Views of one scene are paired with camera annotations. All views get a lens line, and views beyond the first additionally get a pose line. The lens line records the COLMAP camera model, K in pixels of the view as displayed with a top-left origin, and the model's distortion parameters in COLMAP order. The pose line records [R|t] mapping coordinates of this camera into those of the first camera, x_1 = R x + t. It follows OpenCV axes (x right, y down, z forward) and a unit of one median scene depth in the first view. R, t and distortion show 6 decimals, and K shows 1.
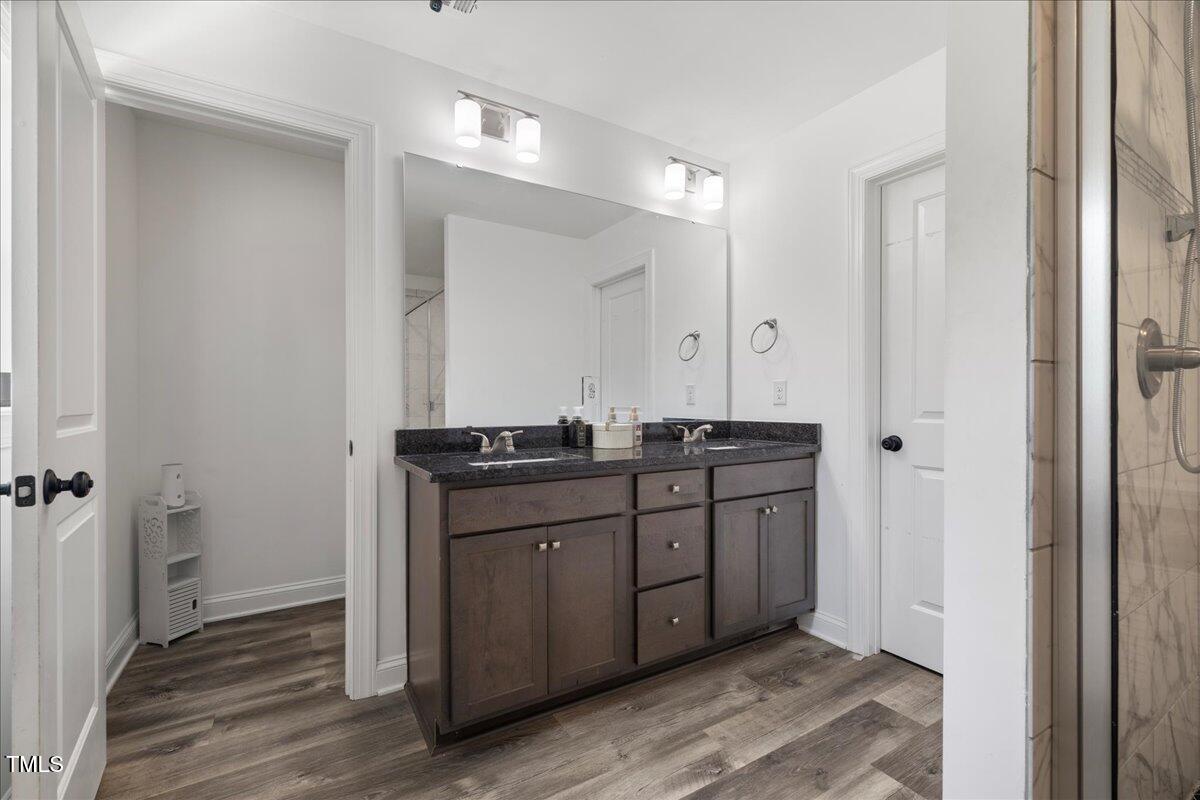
lens RADIAL K [[506.9, 0, 590.7], [0, 506.9, 405.3], [0, 0, 1]] dist [-0.002327, -0.000048]
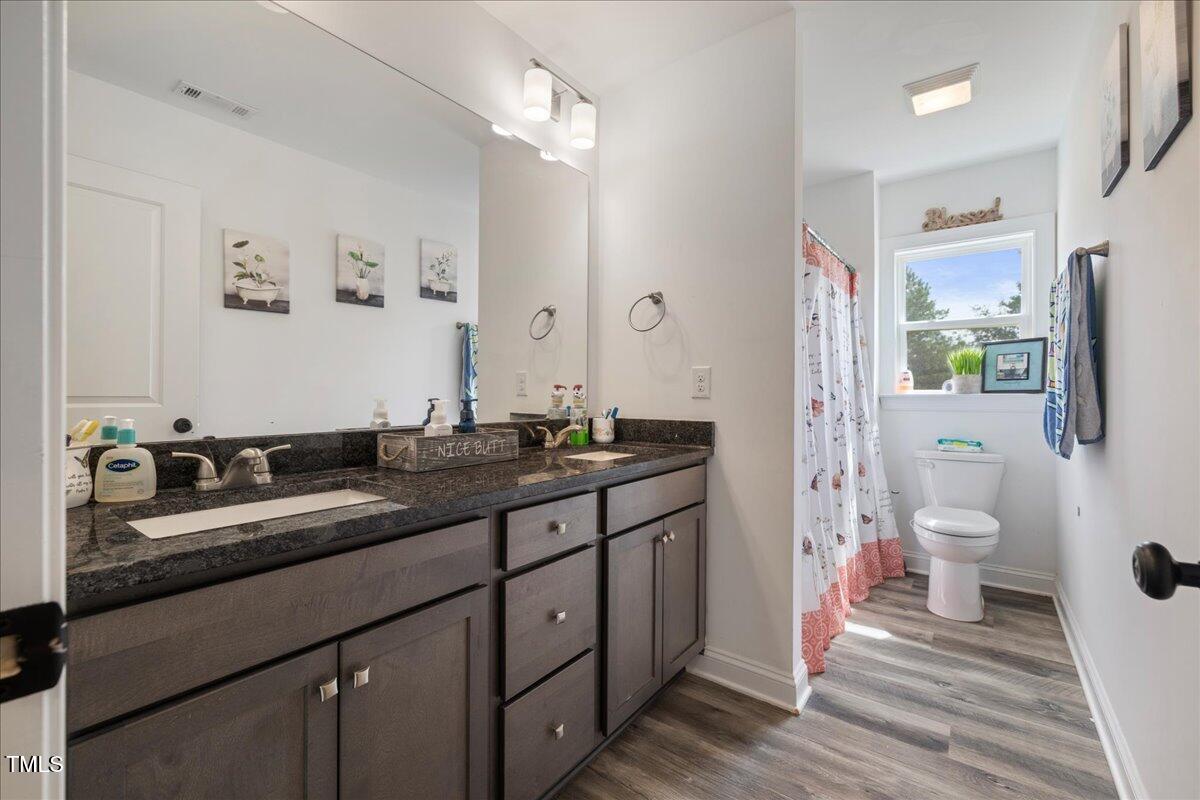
lens RADIAL K [[506.9, 0, 603.9], [0, 506.9, 393.2], [0, 0, 1]] dist [-0.002327, -0.000048]
pose [[0.922893, 0.007546, 0.384982, -0.031280], [-0.003771, 0.999937, -0.010560, -0.001340], [-0.385038, 0.008294, 0.922864, 0.352648]]
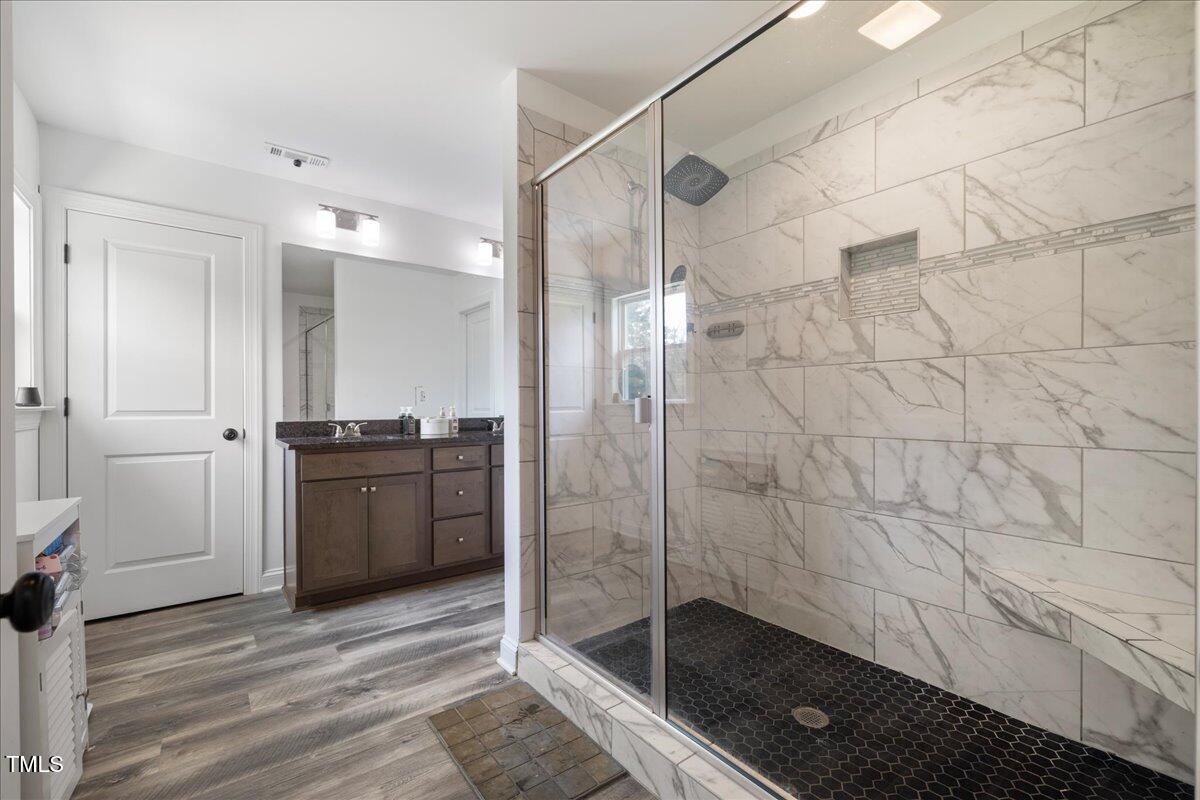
lens RADIAL K [[506.9, 0, 593.3], [0, 506.9, 406.3], [0, 0, 1]] dist [-0.002327, -0.000048]
pose [[0.992629, -0.000673, 0.121188, 0.365368], [0.001060, 0.999995, -0.003130, 0.006085], [-0.121185, 0.003235, 0.992625, -0.611503]]
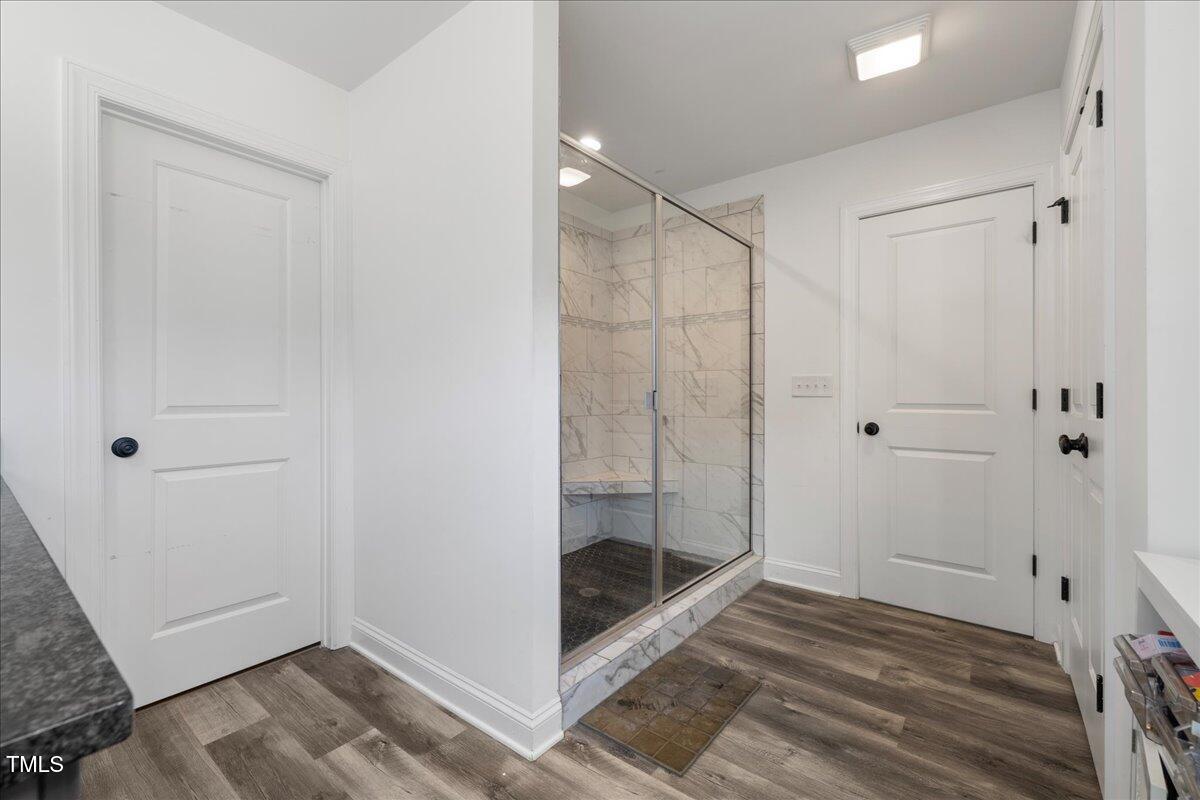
lens RADIAL K [[506.9, 0, 590.5], [0, 506.9, 392.6], [0, 0, 1]] dist [-0.002327, -0.000048]
pose [[-0.351320, 0.008506, 0.936217, -0.423891], [0.005484, 0.999960, -0.007028, -0.000578], [-0.936239, 0.002665, -0.351353, 0.622645]]
